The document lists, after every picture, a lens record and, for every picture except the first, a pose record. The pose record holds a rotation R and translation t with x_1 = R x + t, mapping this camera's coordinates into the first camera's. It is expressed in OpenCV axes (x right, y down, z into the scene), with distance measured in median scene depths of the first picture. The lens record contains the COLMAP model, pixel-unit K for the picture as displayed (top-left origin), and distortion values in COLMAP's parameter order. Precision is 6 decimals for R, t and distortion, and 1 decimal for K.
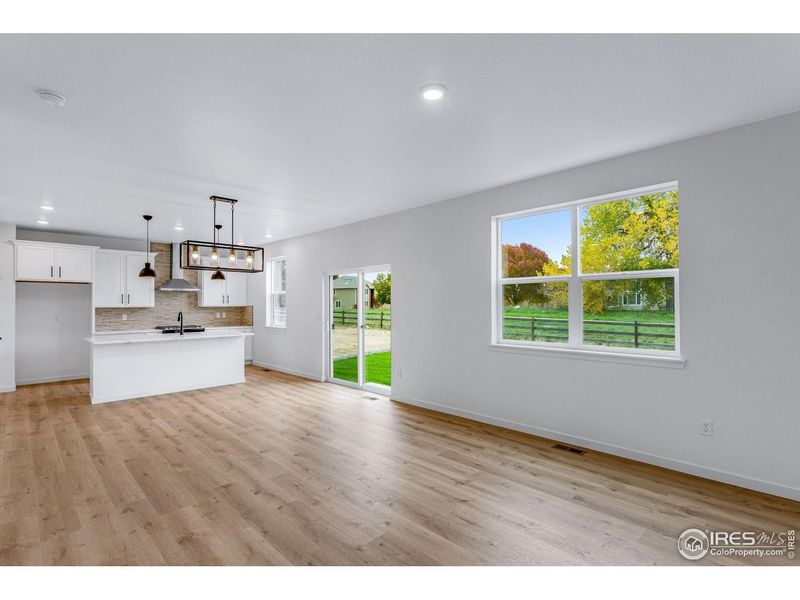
lens RADIAL K [[386.1, 0, 401.3], [0, 386.1, 300.8], [0, 0, 1]] dist [0.001722, 0.000057]
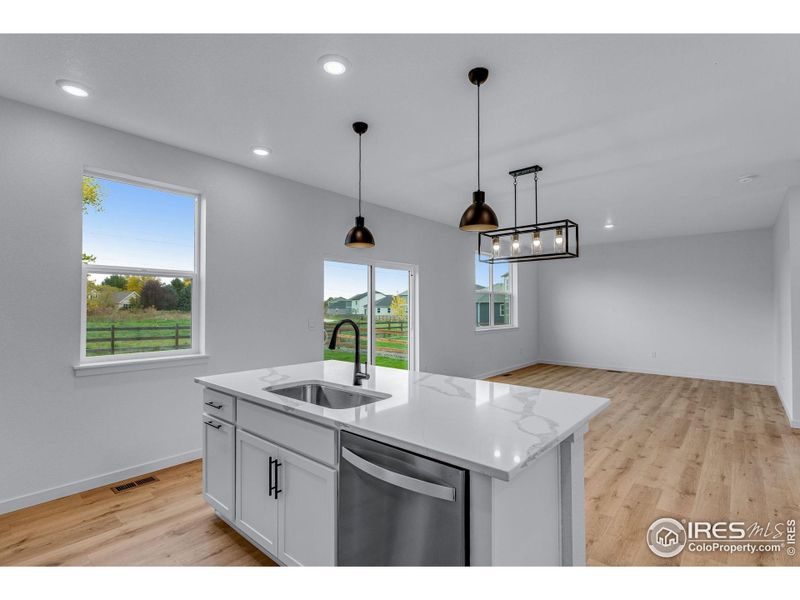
lens RADIAL K [[386.1, 0, 401.3], [0, 386.1, 300.8], [0, 0, 1]] dist [0.001722, 0.000057]
pose [[-0.073027, 0.020588, 0.997117, -1.462975], [-0.009817, 0.999724, -0.021361, 0.028085], [-0.997282, -0.011349, -0.072805, 1.557060]]
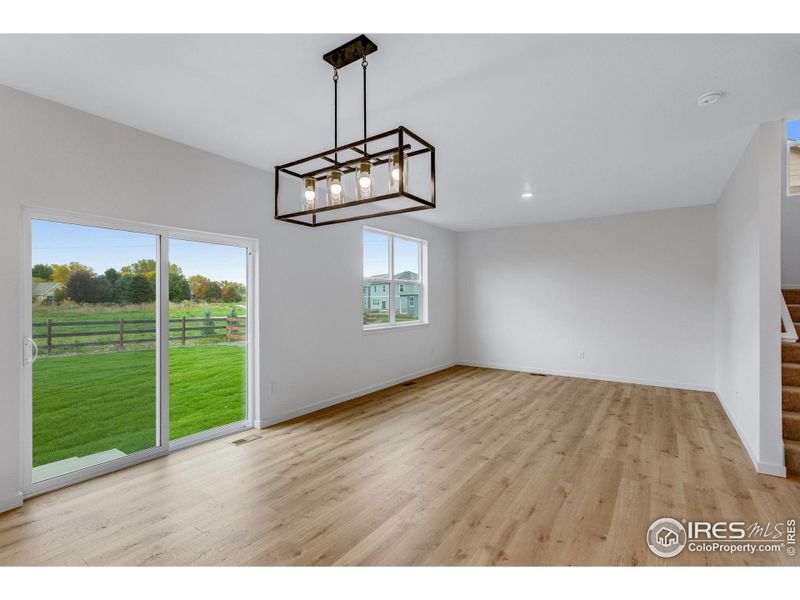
lens RADIAL K [[378.6, 0, 396.9], [0, 378.6, 300.0], [0, 0, 1]] dist [-0.000918, 0.000433]
pose [[-0.178997, 0.001279, 0.983849, -1.060898], [-0.007104, 0.999971, -0.002592, 0.021332], [-0.983824, -0.007454, -0.178983, 1.214138]]
